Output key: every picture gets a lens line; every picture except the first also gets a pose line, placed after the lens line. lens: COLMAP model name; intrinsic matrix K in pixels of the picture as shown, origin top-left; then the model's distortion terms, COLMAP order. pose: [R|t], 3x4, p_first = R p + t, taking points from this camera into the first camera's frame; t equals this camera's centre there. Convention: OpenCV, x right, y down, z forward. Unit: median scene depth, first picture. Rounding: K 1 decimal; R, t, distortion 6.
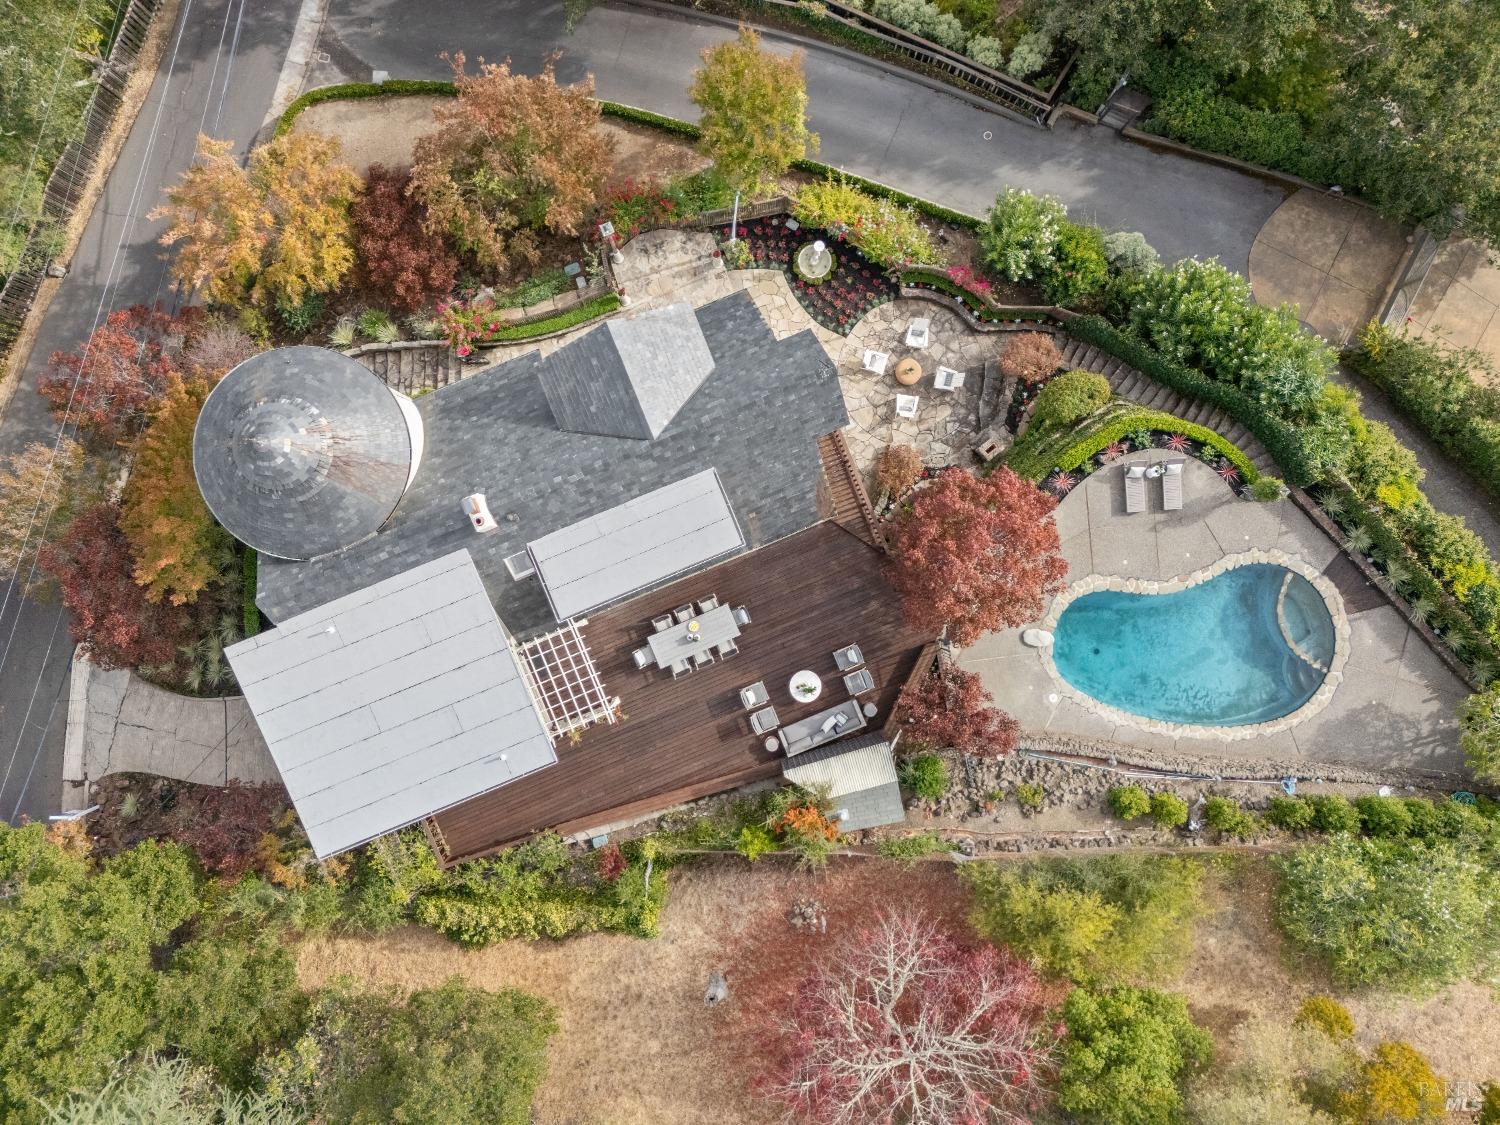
lens RADIAL K [[1104.4, 0, 750.0], [0, 1104.4, 562.0], [0, 0, 1]] dist [0.056701, -0.039131]
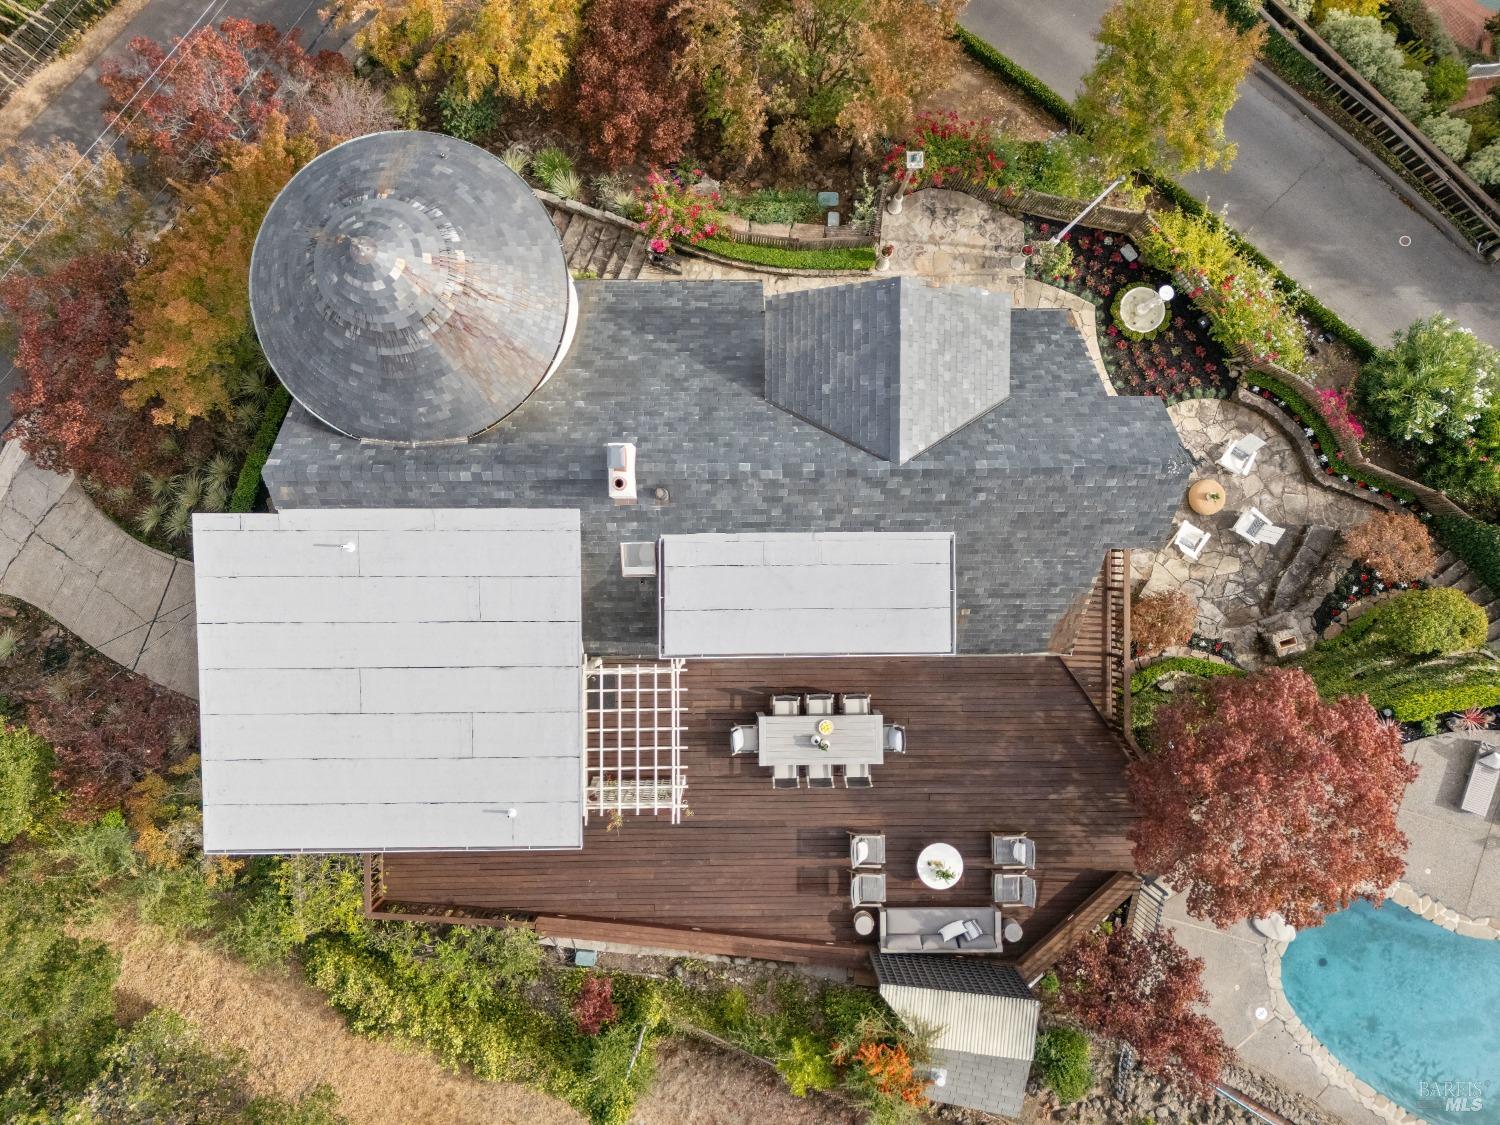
lens RADIAL K [[1104.4, 0, 743.3], [0, 1104.4, 562.9], [0, 0, 1]] dist [0.056701, -0.039131]
pose [[0.926852, 0.375421, -0.002176, -0.135292], [-0.375427, 0.926842, -0.004218, -0.015249], [0.000434, 0.004726, 0.999989, 0.292352]]
